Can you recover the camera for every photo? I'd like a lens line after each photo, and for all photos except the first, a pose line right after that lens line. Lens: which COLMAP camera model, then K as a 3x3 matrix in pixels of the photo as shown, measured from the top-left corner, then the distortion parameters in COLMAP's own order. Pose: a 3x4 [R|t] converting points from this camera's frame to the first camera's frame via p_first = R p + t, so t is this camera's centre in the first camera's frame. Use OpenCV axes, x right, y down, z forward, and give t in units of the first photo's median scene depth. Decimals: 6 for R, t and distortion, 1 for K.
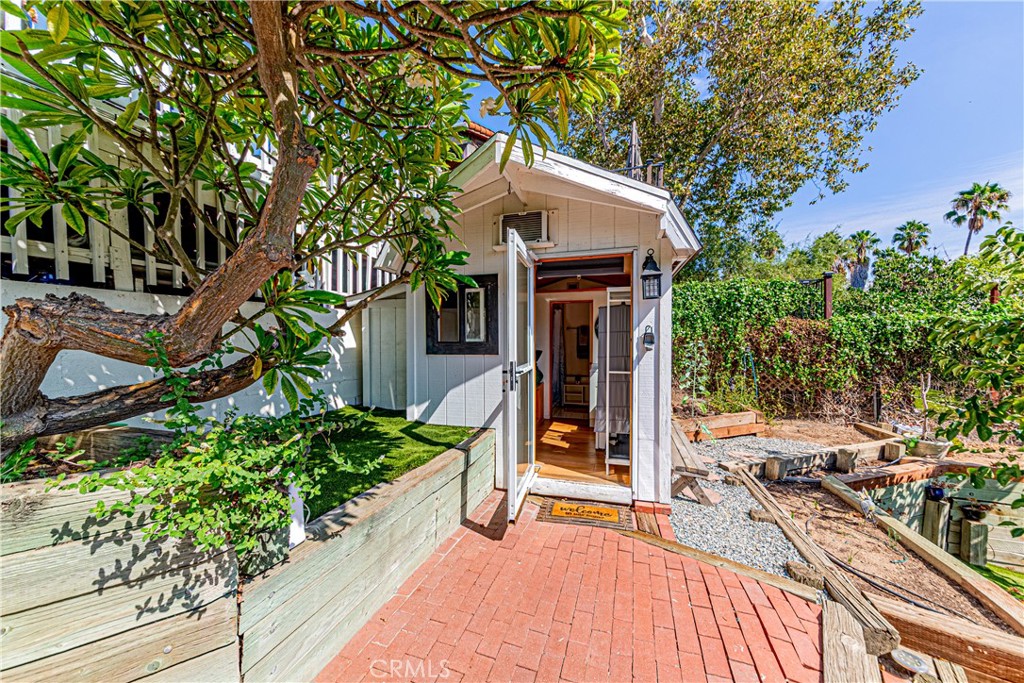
lens RADIAL K [[364.4, 0, 512.0], [0, 364.4, 341.5], [0, 0, 1]] dist [0.009907, 0.000103]
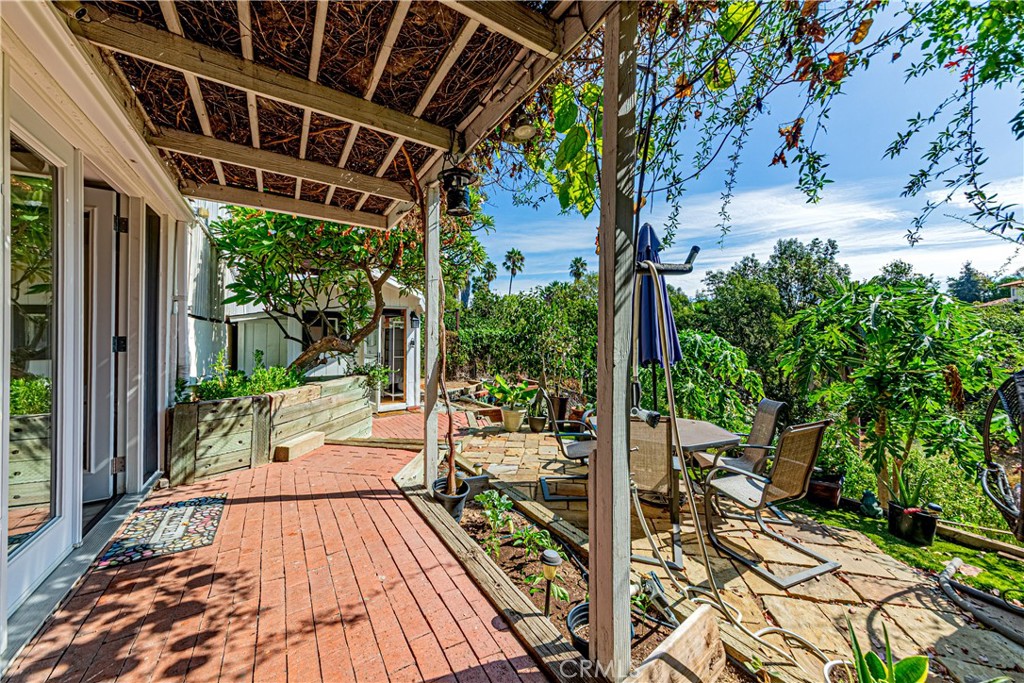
lens RADIAL K [[364.4, 0, 512.0], [0, 364.4, 341.5], [0, 0, 1]] dist [0.009907, 0.000103]
pose [[0.634532, -0.010983, 0.772819, -0.524881], [0.009103, 0.999936, 0.006737, -0.012863], [-0.772843, 0.002760, 0.634591, -0.529284]]
